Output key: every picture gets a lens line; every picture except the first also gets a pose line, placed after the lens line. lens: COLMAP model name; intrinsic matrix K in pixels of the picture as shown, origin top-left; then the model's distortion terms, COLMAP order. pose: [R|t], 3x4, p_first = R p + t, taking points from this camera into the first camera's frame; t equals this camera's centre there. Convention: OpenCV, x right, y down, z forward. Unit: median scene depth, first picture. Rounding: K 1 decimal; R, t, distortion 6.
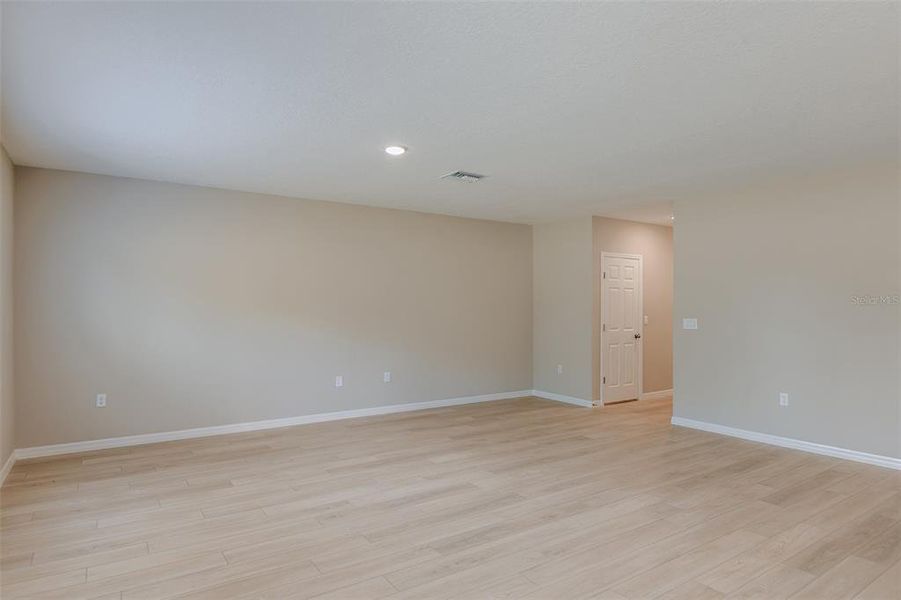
lens RADIAL K [[514.0, 0, 449.3], [0, 514.0, 303.8], [0, 0, 1]] dist [0.006507, 0.000837]
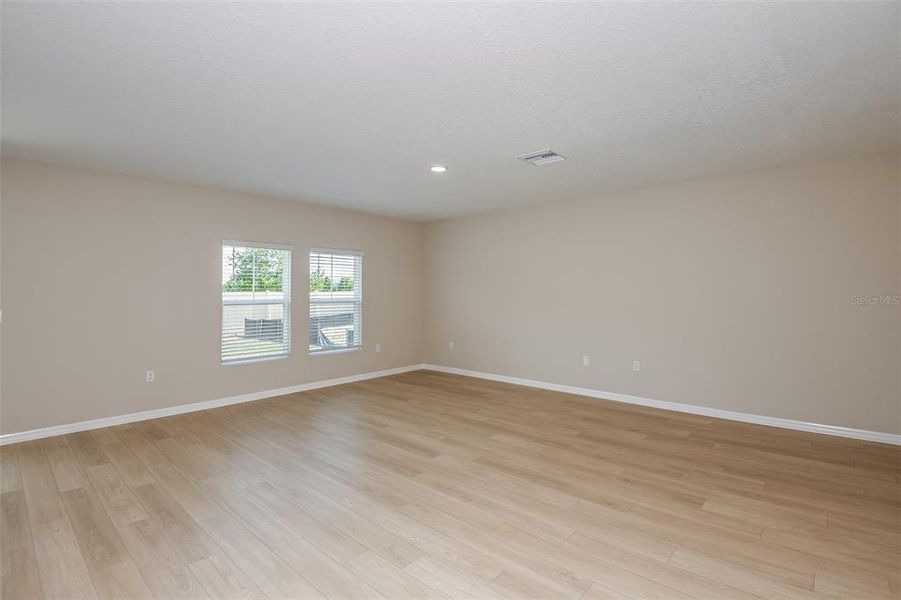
lens RADIAL K [[468.5, 0, 449.7], [0, 468.5, 297.6], [0, 0, 1]] dist [-0.003409, -0.000194]
pose [[0.196795, 0.002445, -0.980442, 0.795402], [0.013483, 0.999896, 0.005200, 0.028089], [0.980352, -0.014243, 0.196741, 0.697041]]
